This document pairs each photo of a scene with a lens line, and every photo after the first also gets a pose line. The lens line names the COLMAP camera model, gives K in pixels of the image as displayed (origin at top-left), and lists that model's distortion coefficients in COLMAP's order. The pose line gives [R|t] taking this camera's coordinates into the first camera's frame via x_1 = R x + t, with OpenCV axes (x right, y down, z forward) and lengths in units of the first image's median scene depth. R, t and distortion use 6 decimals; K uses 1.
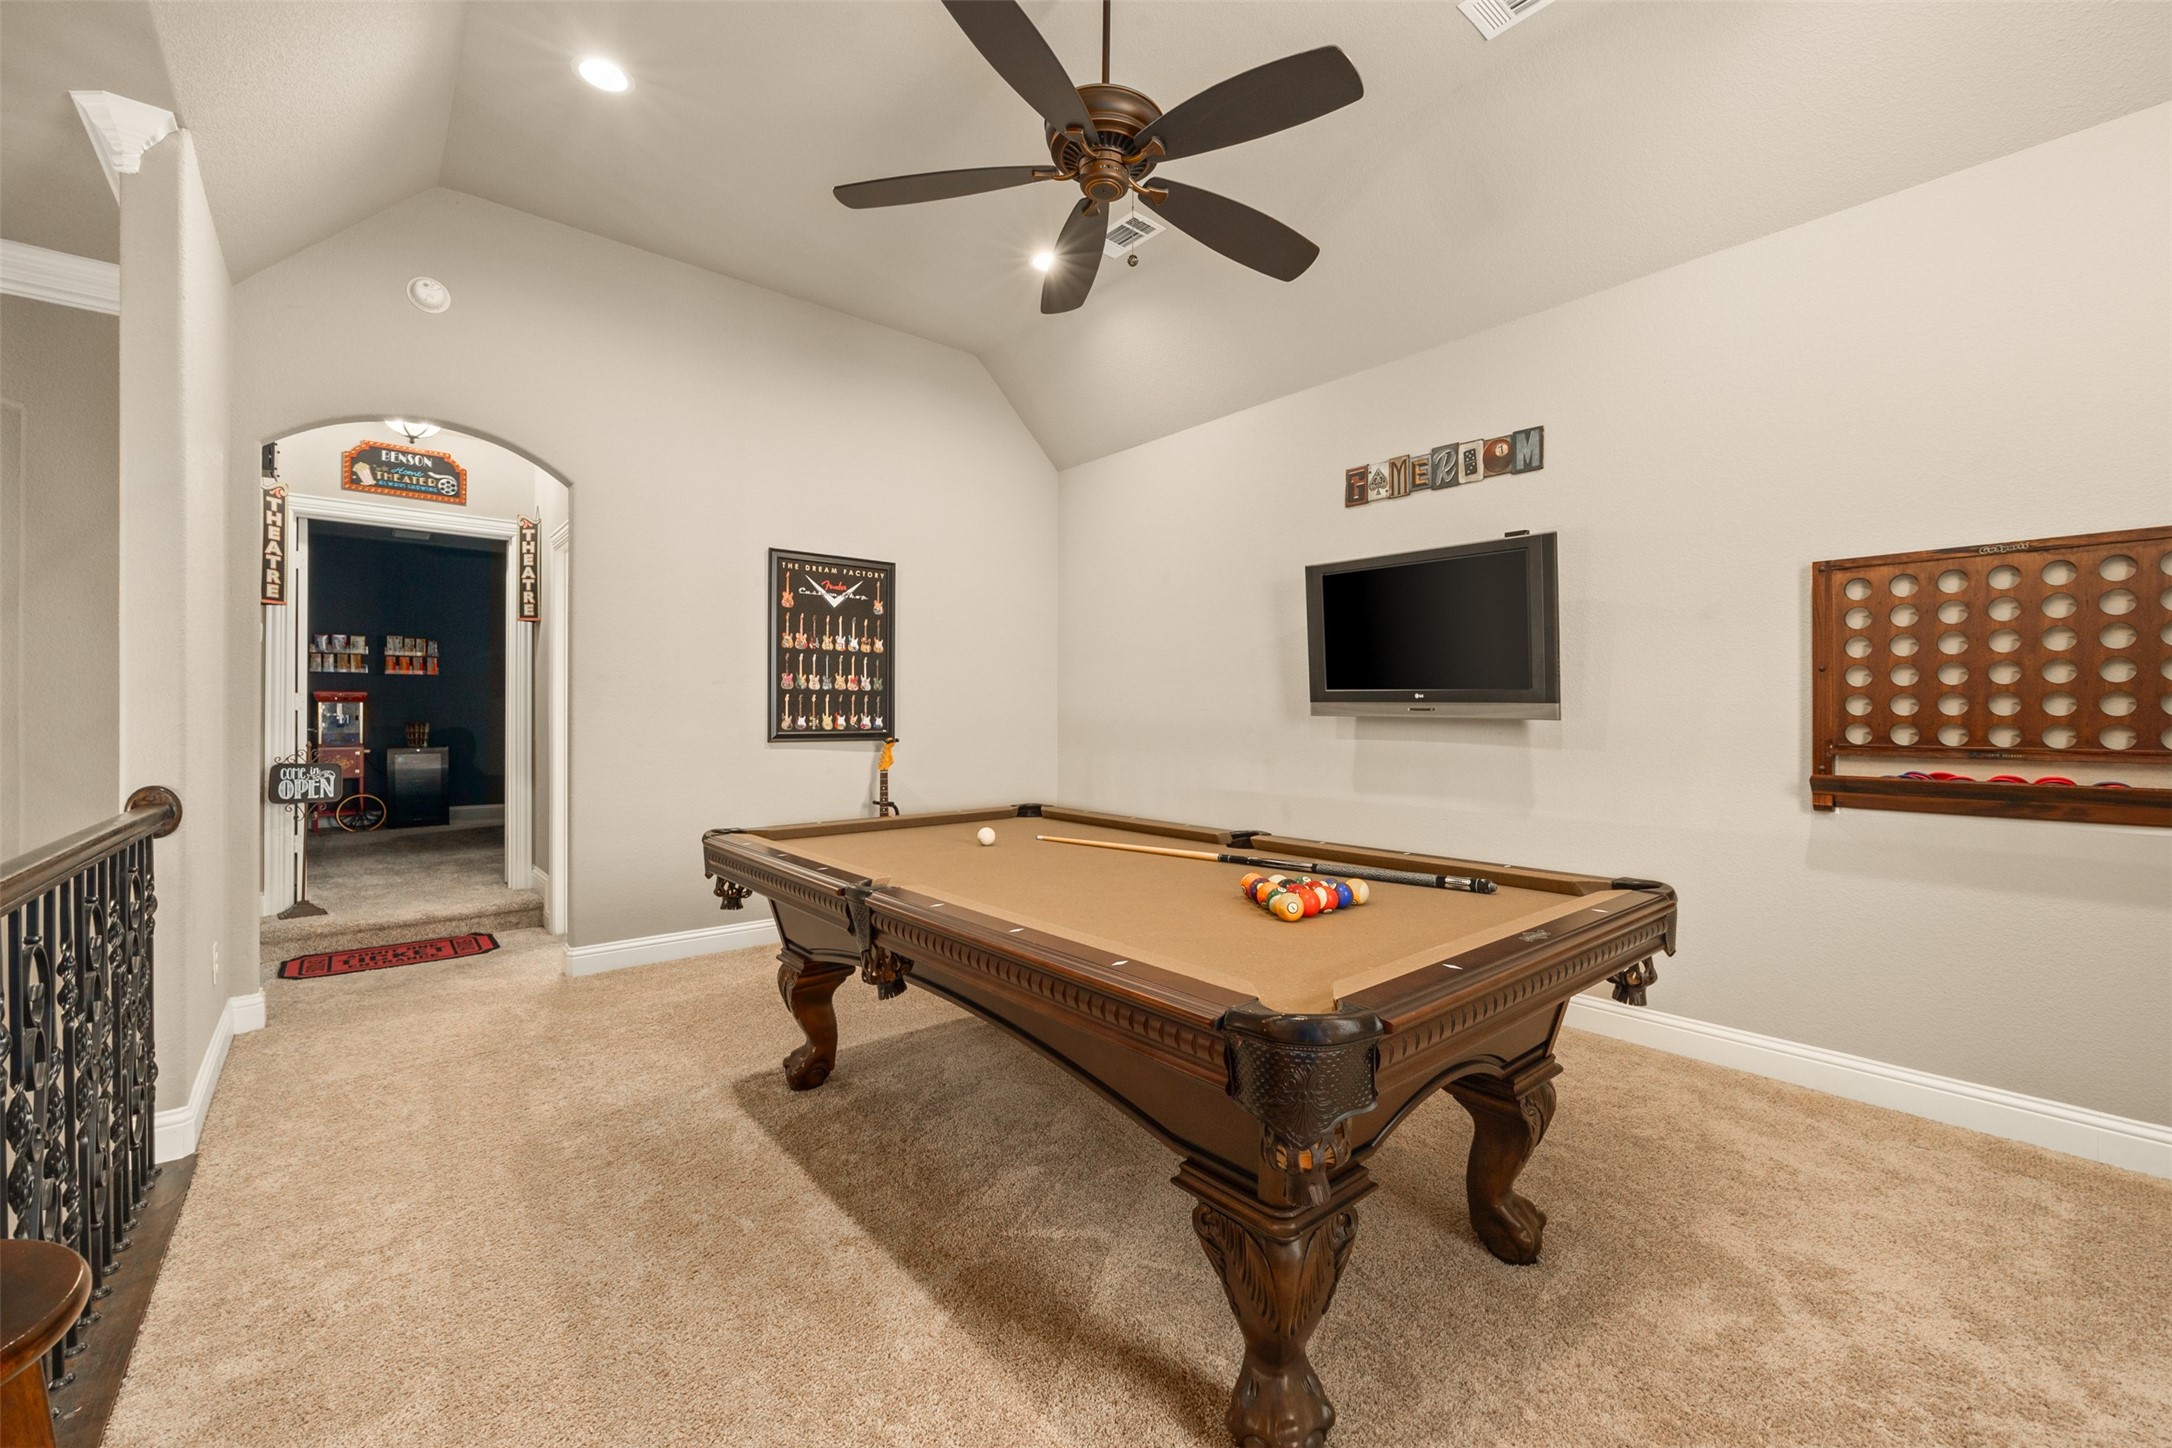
lens RADIAL K [[862.0, 0, 1112.4], [0, 862.0, 722.3], [0, 0, 1]] dist [0.002243, 0.000410]
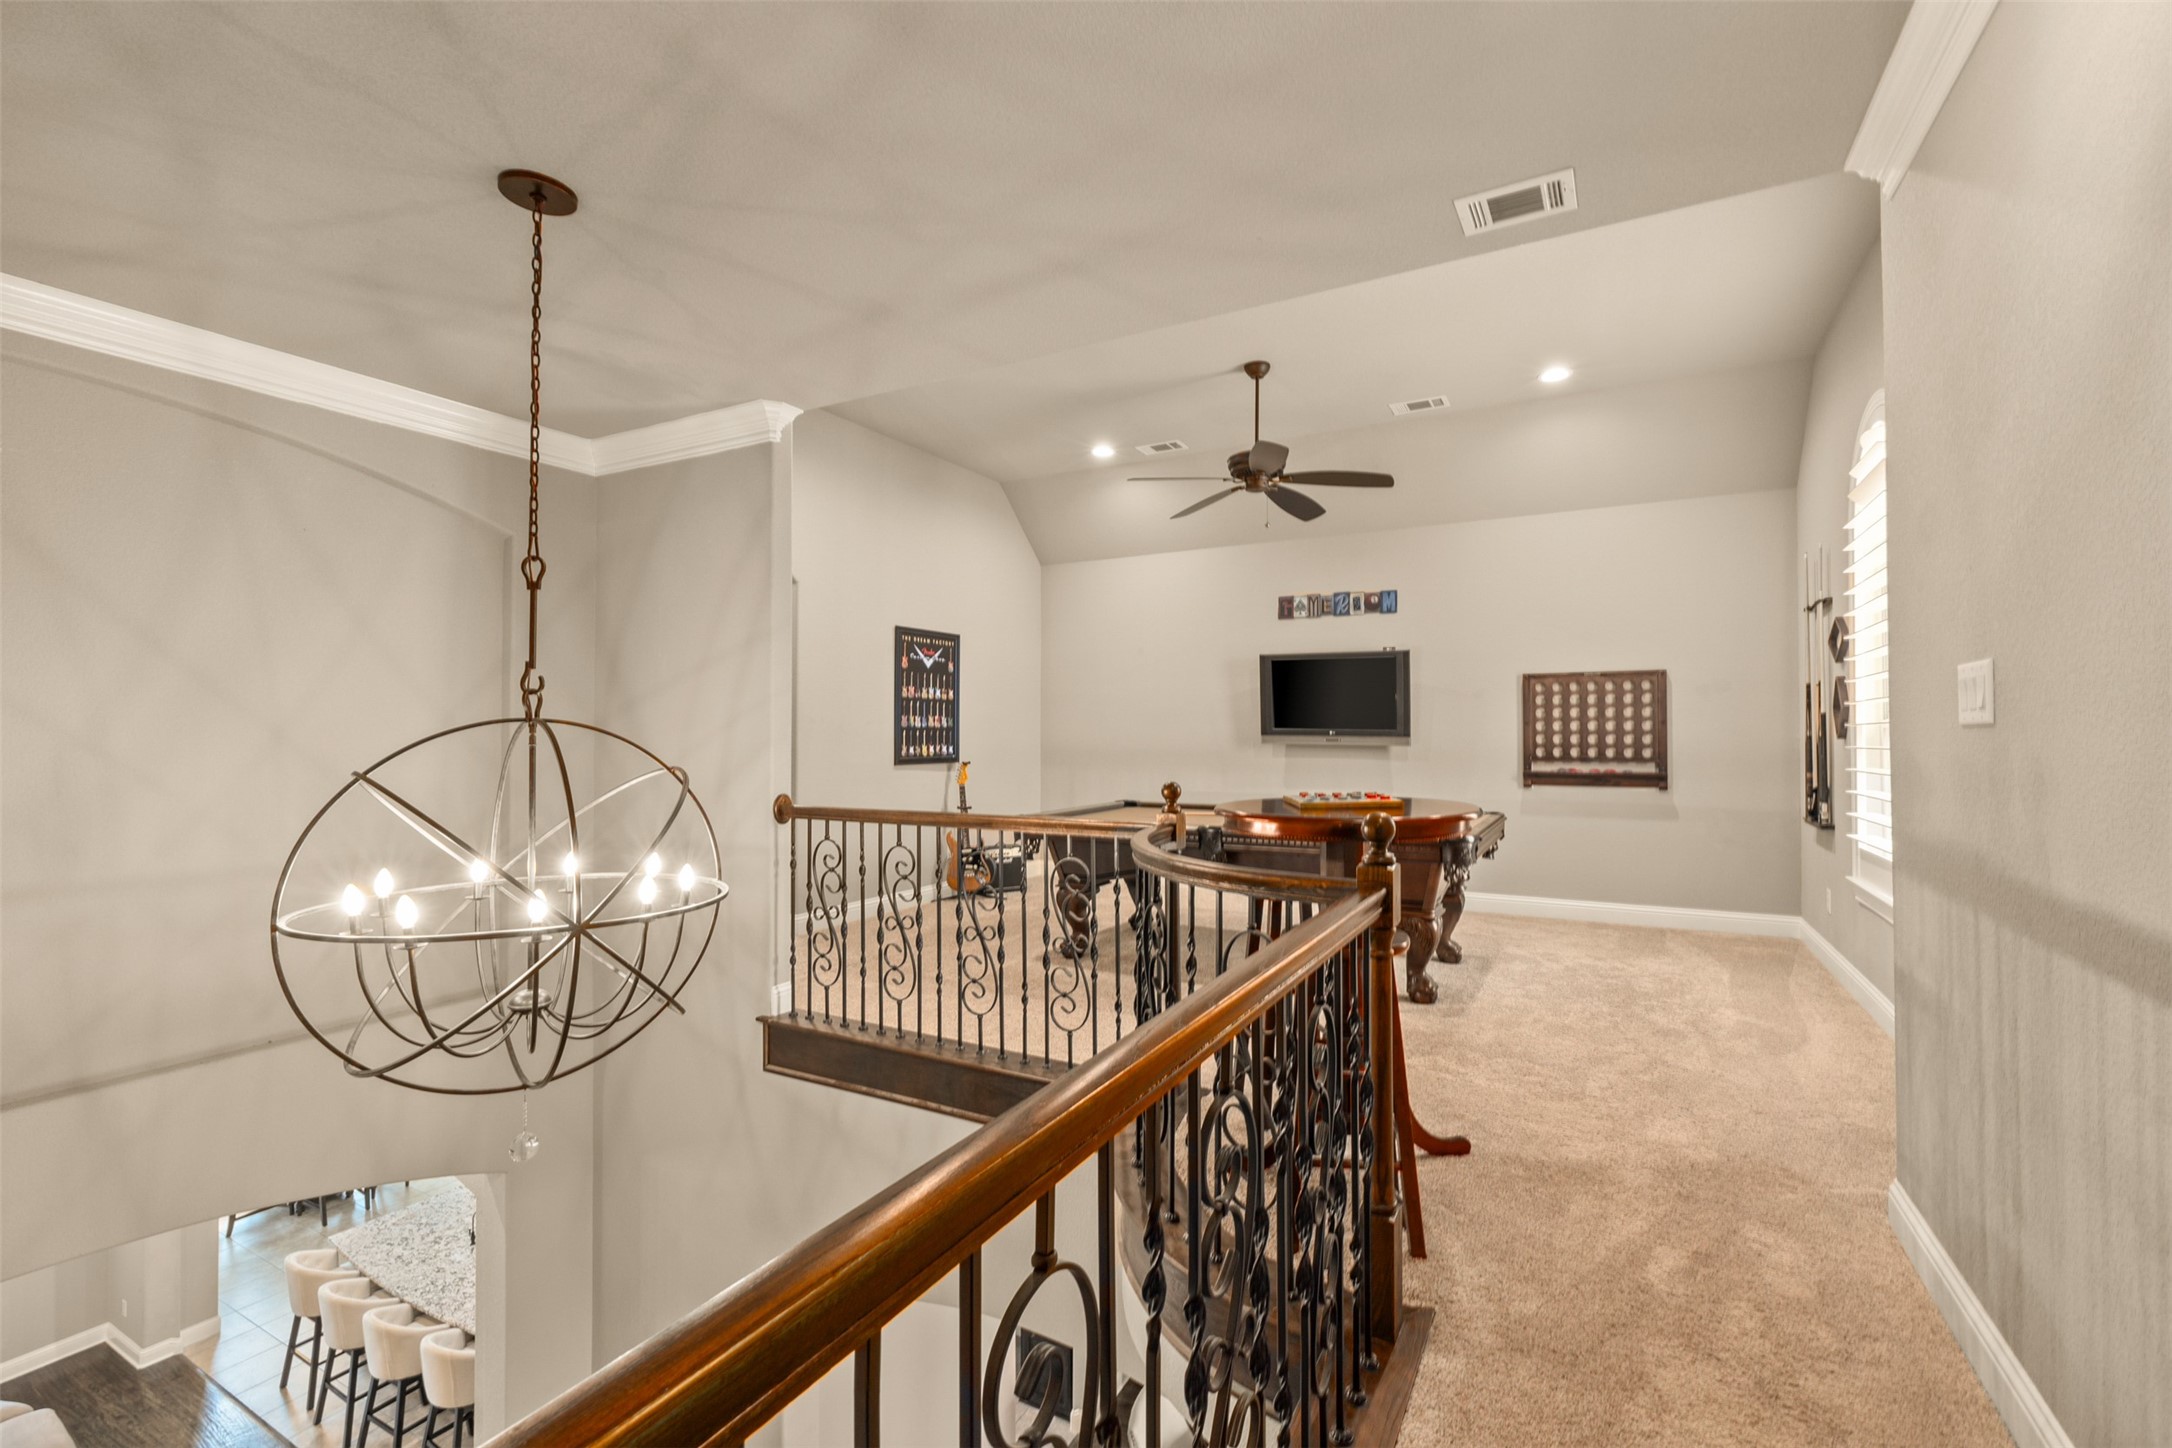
lens RADIAL K [[909.8, 0, 1086.0], [0, 909.8, 724.0], [0, 0, 1]] dist [0.002755, 0.000594]
pose [[0.945588, -0.001181, 0.325364, -0.574283], [0.008289, 0.999756, -0.020461, -0.010616], [-0.325261, 0.022045, 0.945367, -0.476412]]
